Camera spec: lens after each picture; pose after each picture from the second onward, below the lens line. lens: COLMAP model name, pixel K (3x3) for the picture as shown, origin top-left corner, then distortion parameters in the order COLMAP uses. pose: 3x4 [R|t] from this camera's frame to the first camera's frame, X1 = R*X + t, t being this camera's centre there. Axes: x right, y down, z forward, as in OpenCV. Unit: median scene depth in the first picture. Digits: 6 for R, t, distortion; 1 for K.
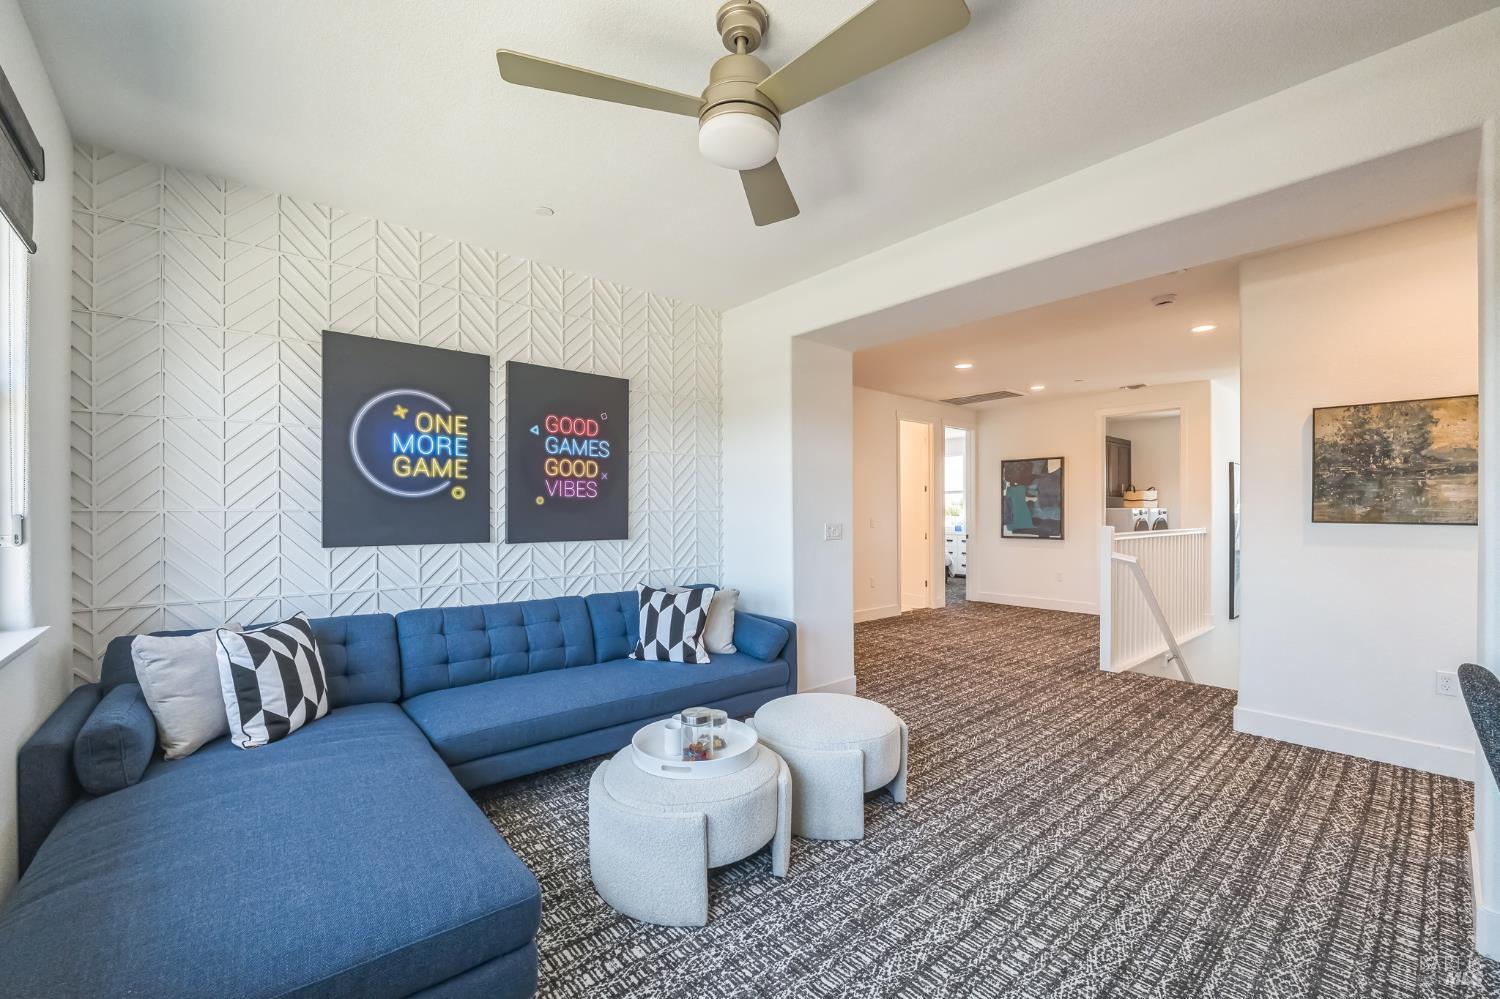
lens RADIAL K [[618.9, 0, 704.1], [0, 618.9, 512.8], [0, 0, 1]] dist [-0.007104, -0.000256]
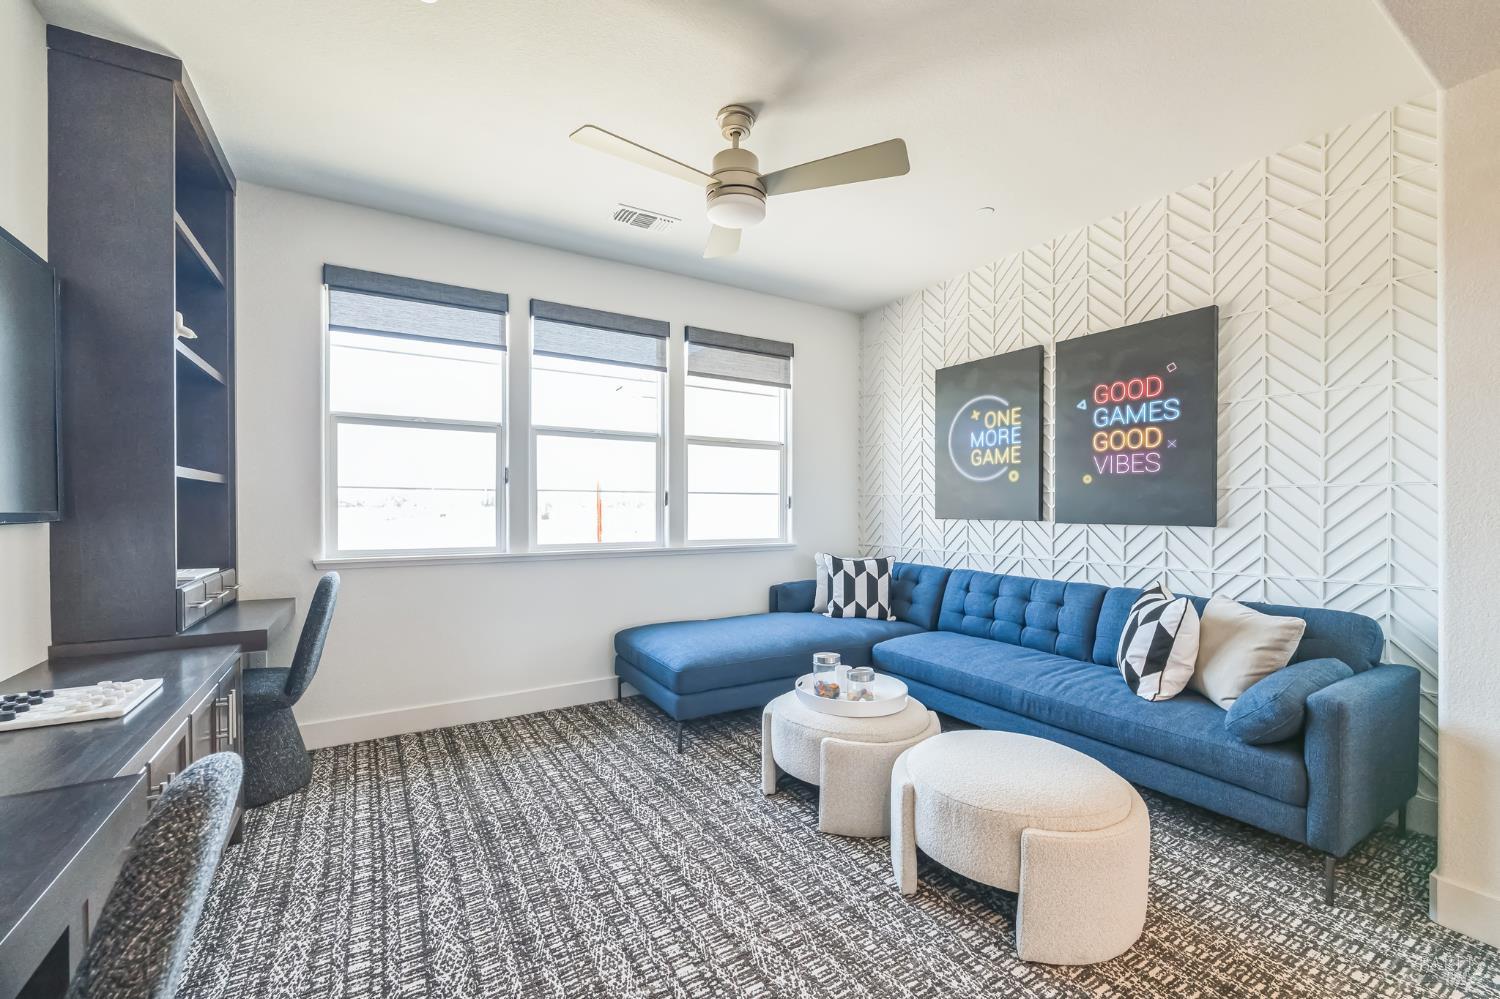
lens RADIAL K [[618.9, 0, 756.0], [0, 618.9, 487.4], [0, 0, 1]] dist [-0.007104, -0.000256]
pose [[-0.131990, -0.018641, -0.991076, 0.715892], [0.012151, 0.999718, -0.020422, 0.005823], [0.991177, -0.014738, -0.131726, 0.610625]]
